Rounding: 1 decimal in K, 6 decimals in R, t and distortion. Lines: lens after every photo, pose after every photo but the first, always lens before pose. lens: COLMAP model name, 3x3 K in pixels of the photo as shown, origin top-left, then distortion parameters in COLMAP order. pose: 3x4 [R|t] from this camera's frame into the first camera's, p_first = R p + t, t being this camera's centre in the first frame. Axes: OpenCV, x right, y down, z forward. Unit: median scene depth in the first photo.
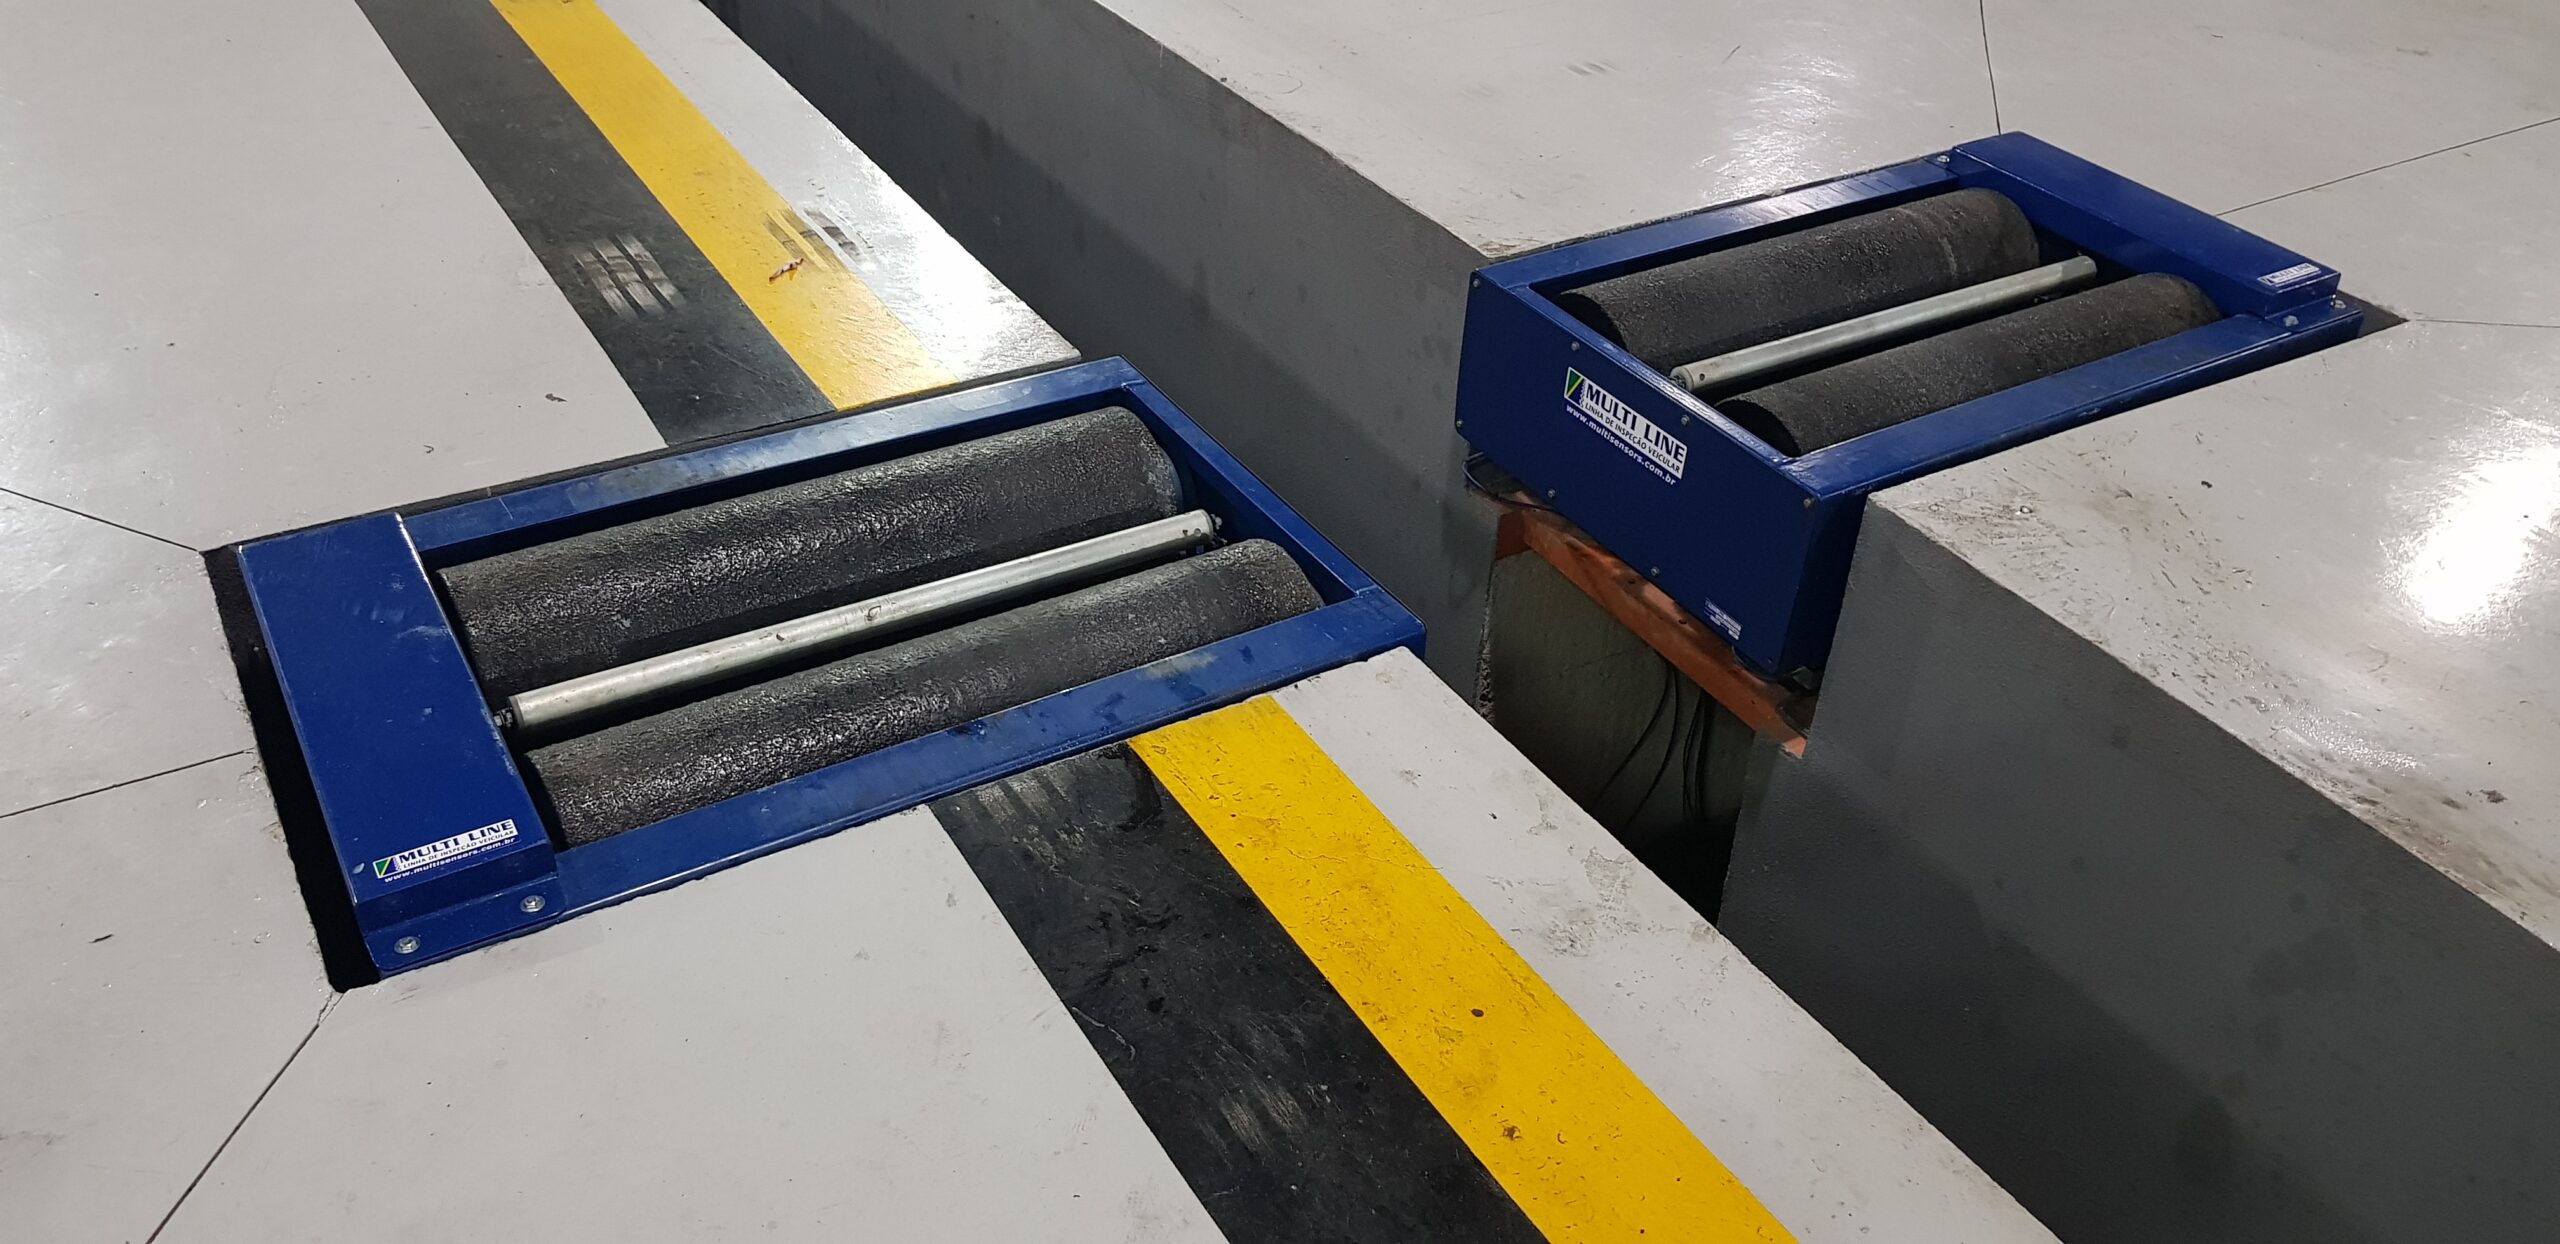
lens RADIAL K [[1973.7, 0, 1243.8], [0, 1973.7, 616.6], [0, 0, 1]] dist [0.120322, -0.249845]
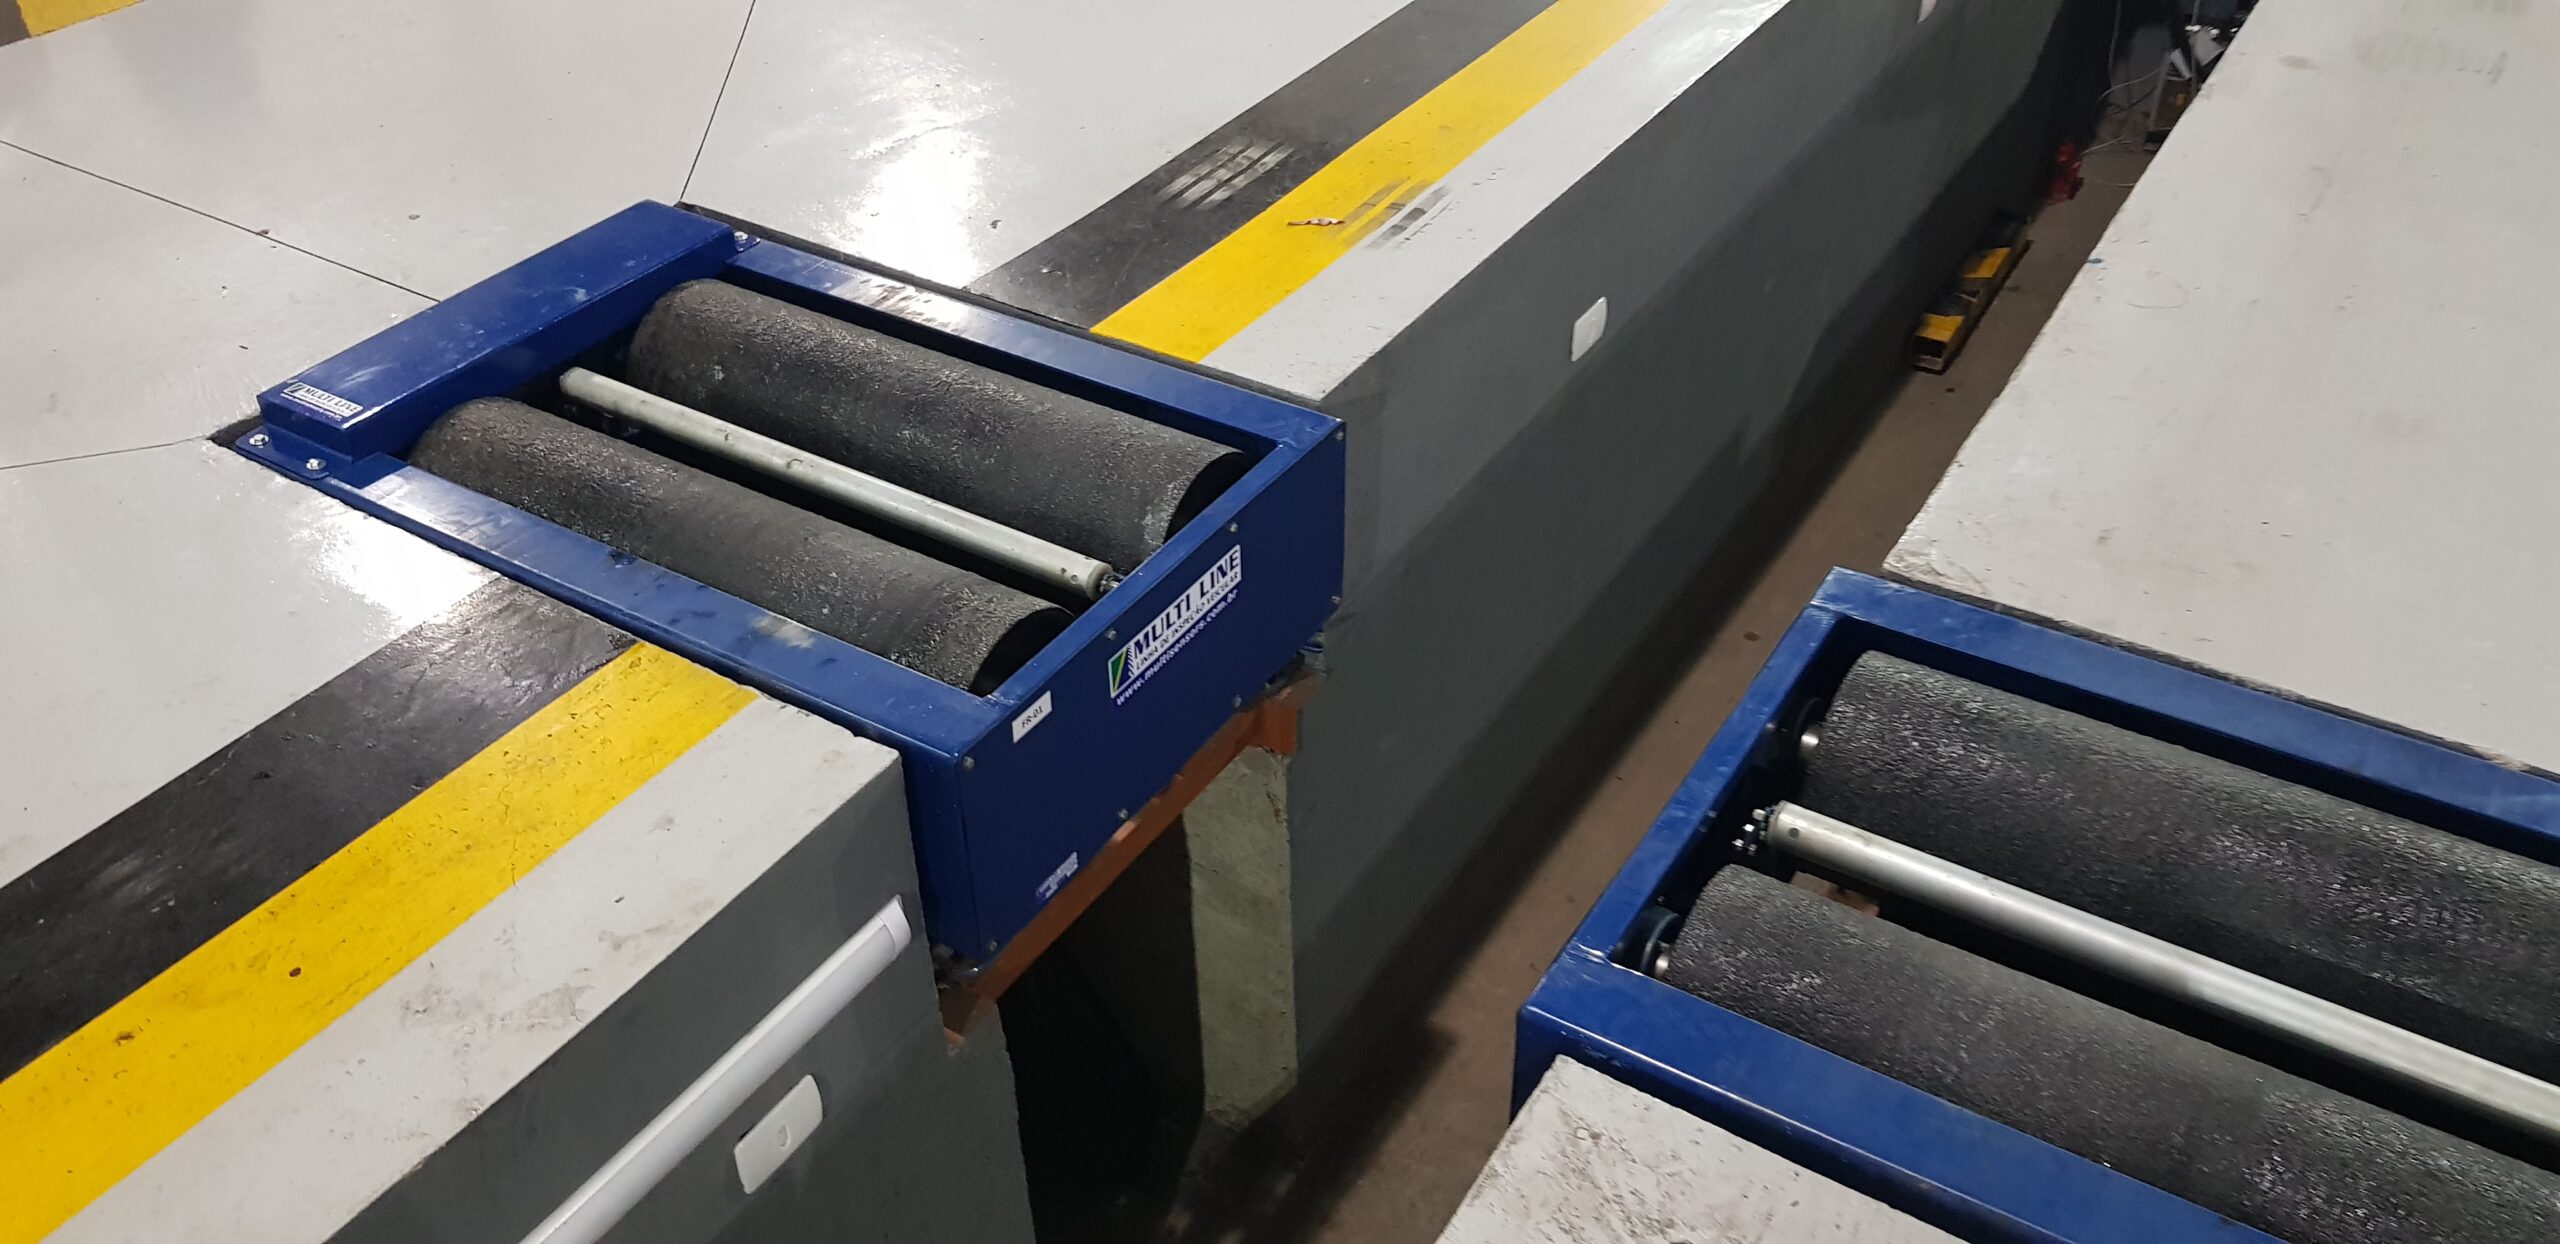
lens RADIAL K [[1973.7, 0, 1243.8], [0, 1973.7, 616.6], [0, 0, 1]] dist [0.120322, -0.249845]
pose [[0.434312, 0.490017, -0.755815, 0.607561], [-0.480773, 0.835675, 0.265527, -0.265159], [0.761729, 0.248054, 0.598531, 0.460488]]
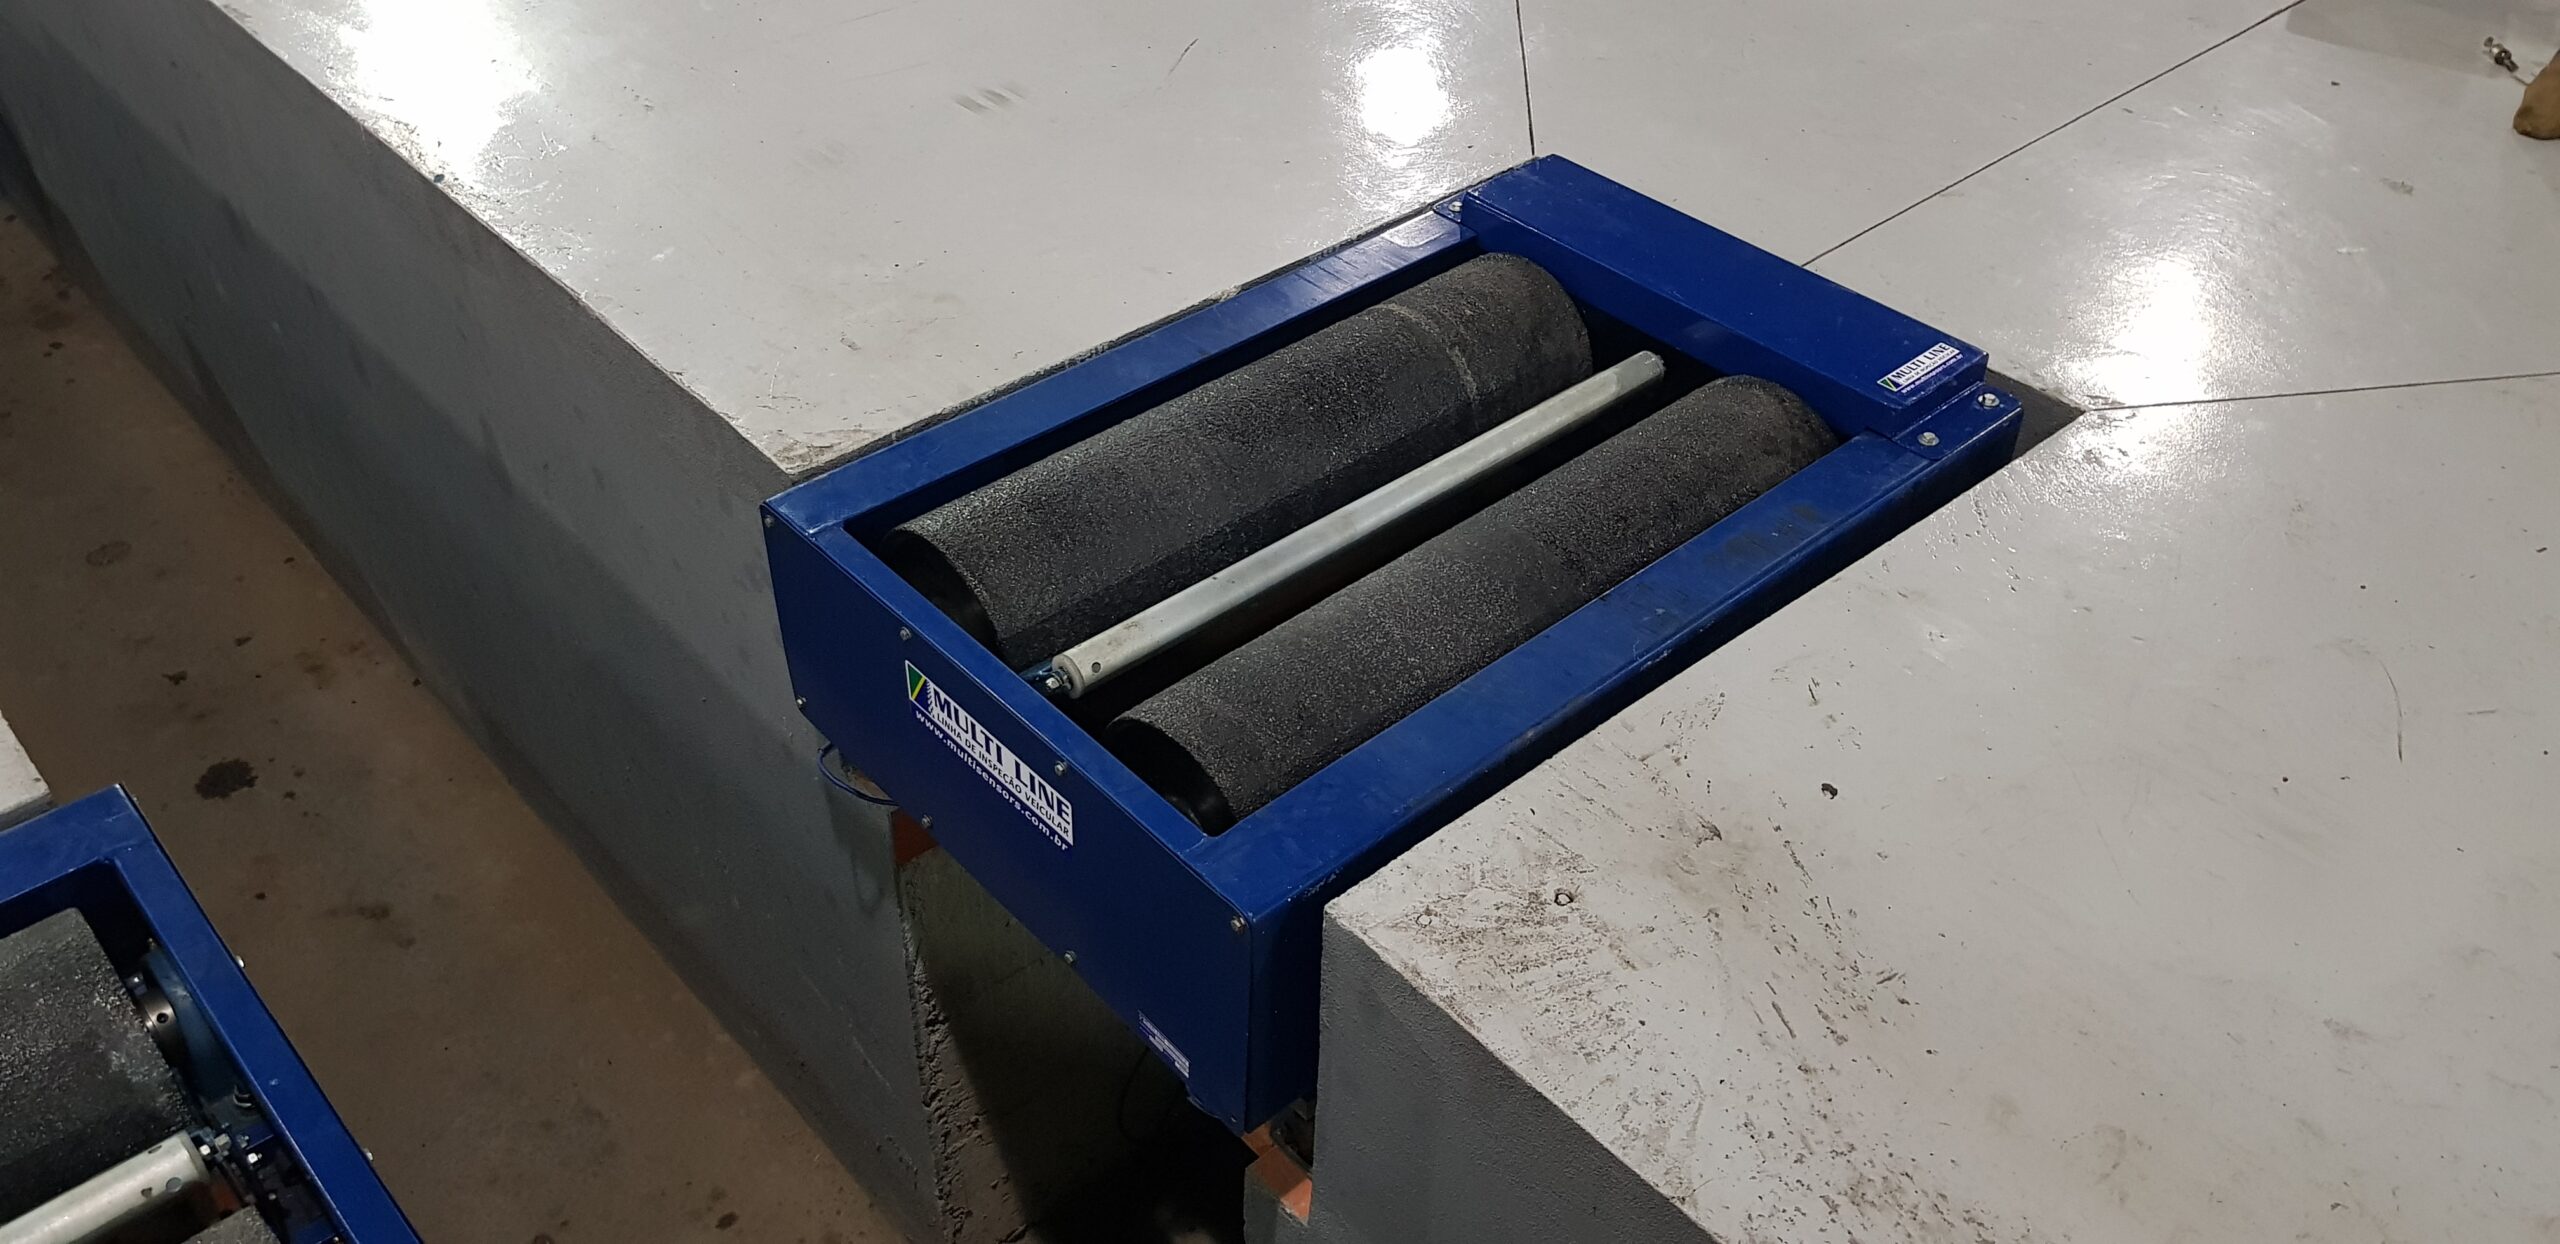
lens RADIAL K [[1973.7, 0, 1243.8], [0, 1973.7, 616.6], [0, 0, 1]] dist [0.120322, -0.249845]
pose [[0.982674, -0.135576, 0.126373, 0.198717], [0.125256, 0.988360, 0.086346, -0.187556], [-0.136609, -0.069021, 0.988218, 0.350191]]
